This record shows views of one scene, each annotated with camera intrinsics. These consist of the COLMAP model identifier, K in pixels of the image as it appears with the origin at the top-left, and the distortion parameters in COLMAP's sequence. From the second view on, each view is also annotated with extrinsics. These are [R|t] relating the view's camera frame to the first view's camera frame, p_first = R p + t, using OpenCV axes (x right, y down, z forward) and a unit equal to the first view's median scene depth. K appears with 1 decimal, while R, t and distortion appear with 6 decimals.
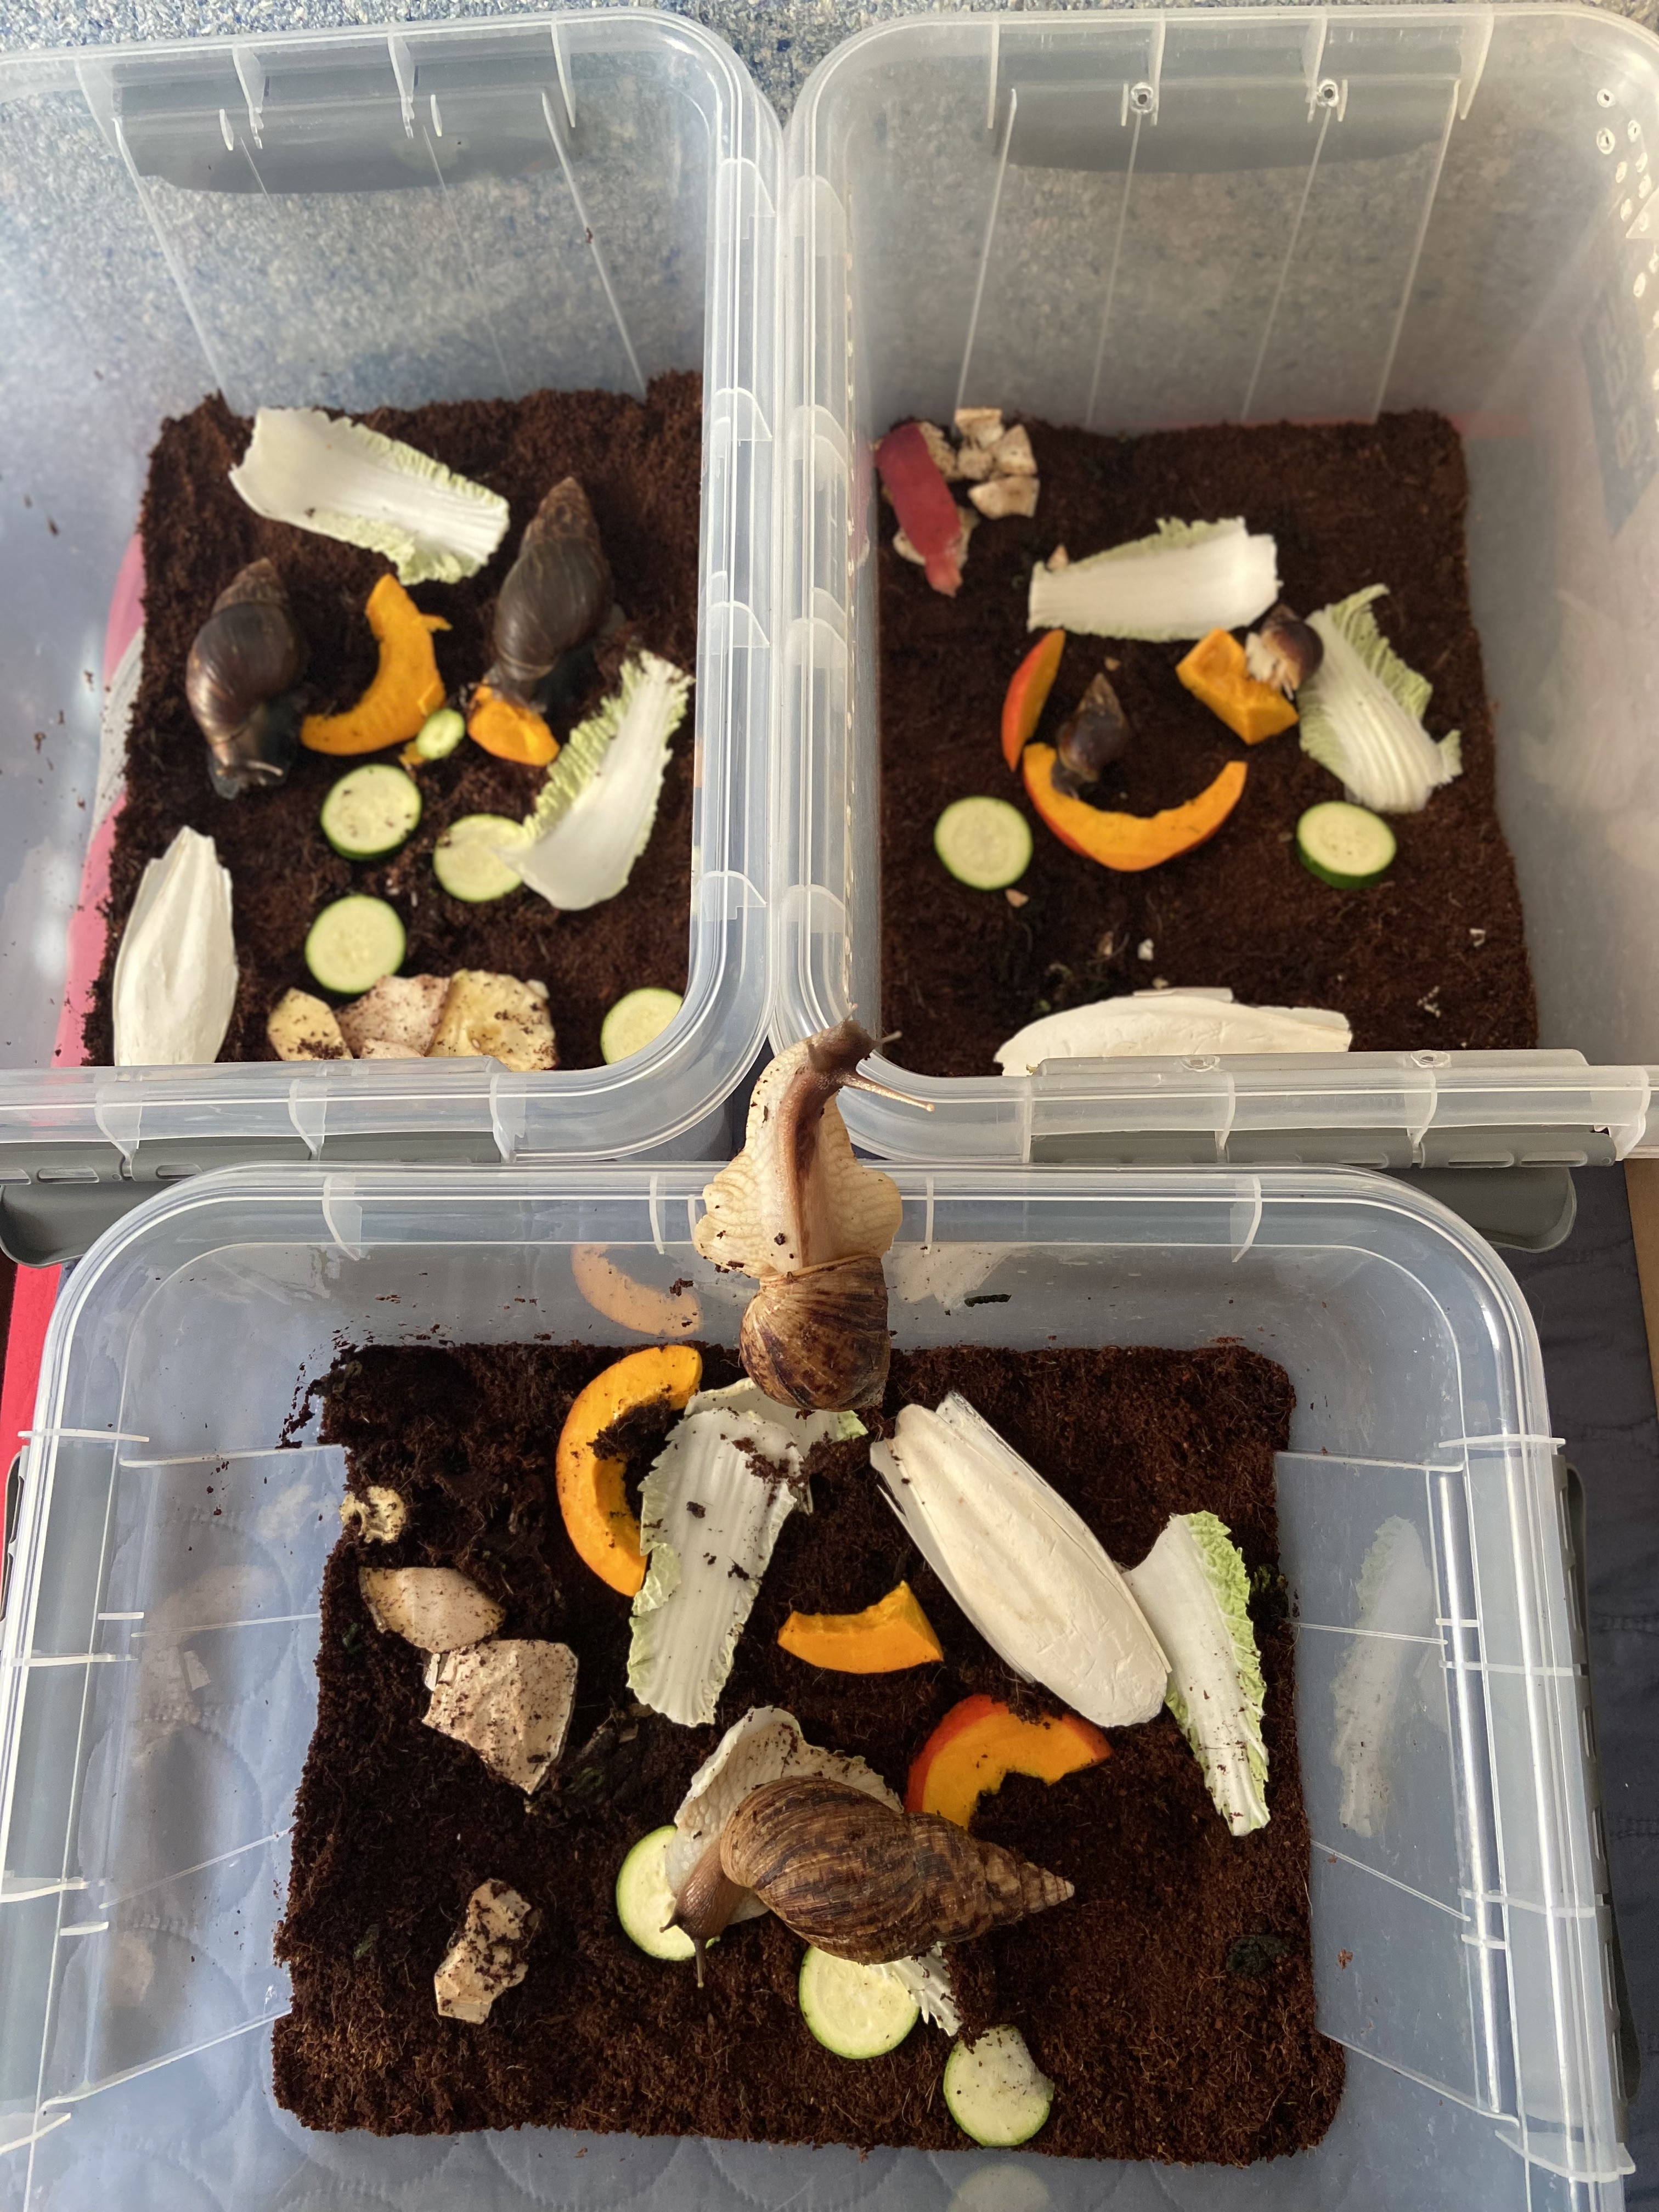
lens RADIAL K [[1673.8, 0, 833.1], [0, 1673.8, 1092.0], [0, 0, 1]] dist [0.105258, -0.161319]
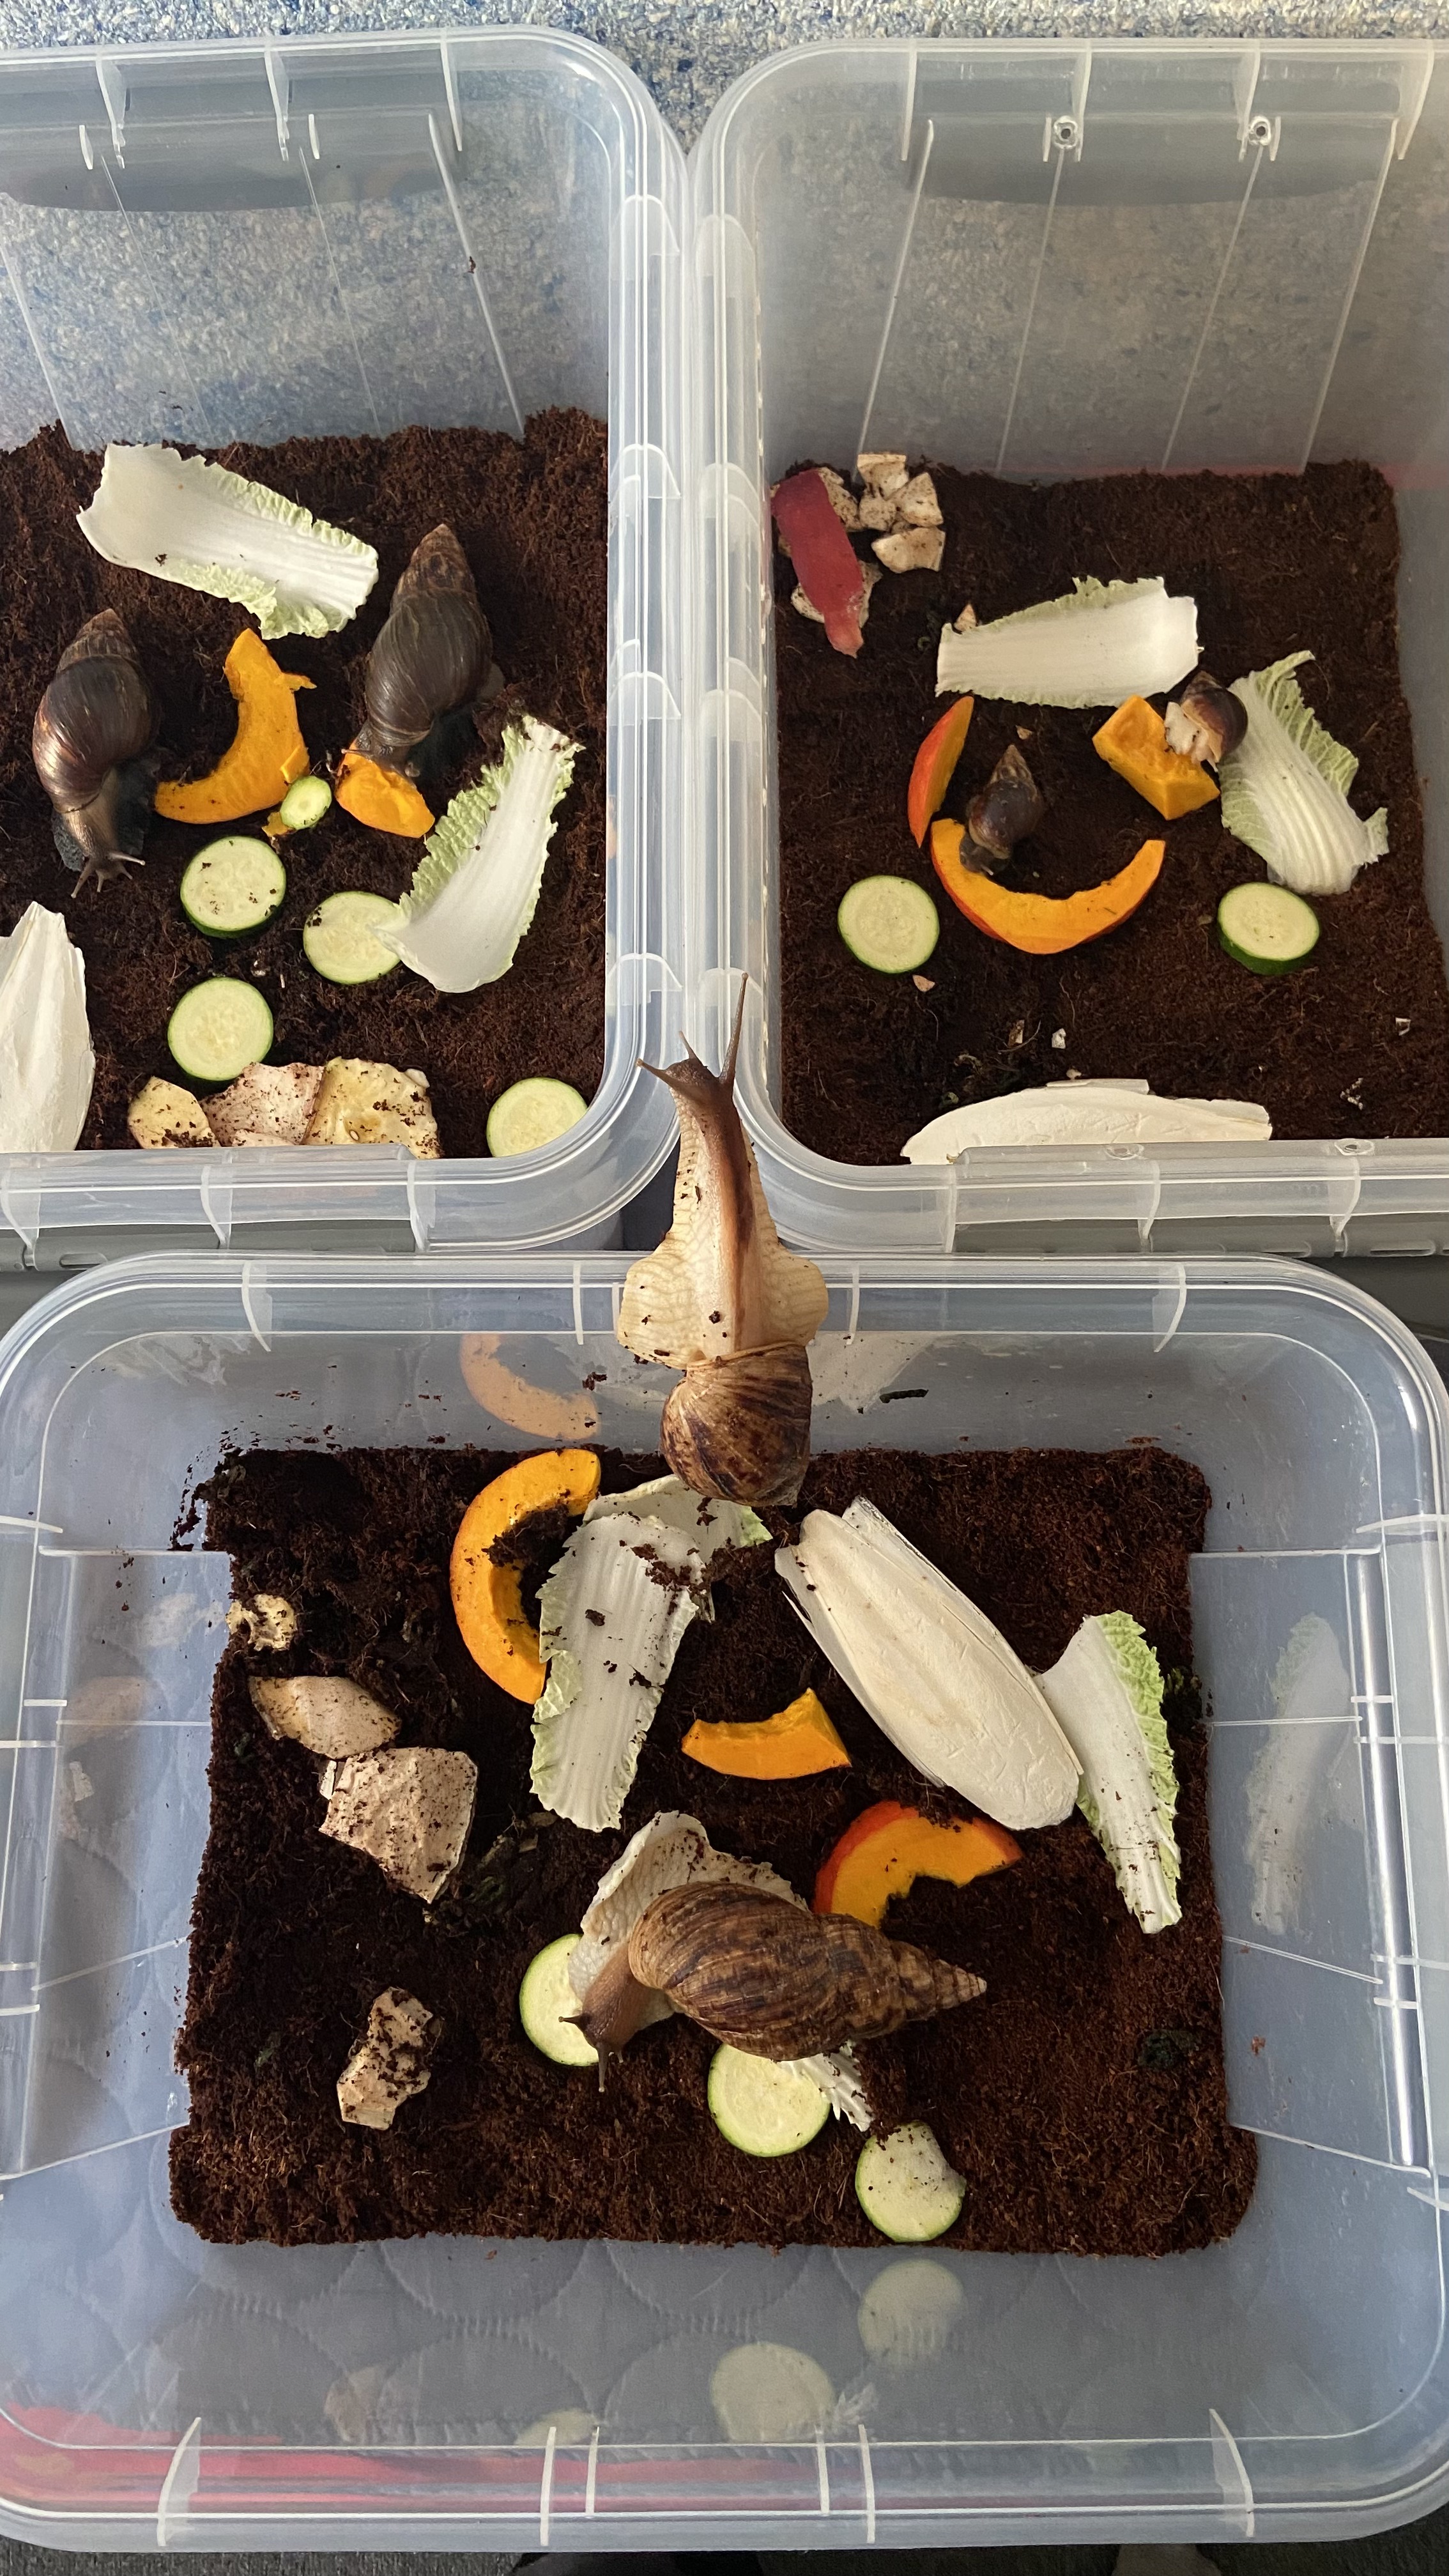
lens RADIAL K [[1951.9, 0, 724.5], [0, 1951.9, 1288.0], [0, 0, 1]] dist [0.101281, -0.157725]
pose [[0.999425, -0.000268, 0.033902, -0.045525], [-0.001036, 0.999261, 0.038422, 0.015485], [-0.033887, -0.038435, 0.998686, -0.119182]]
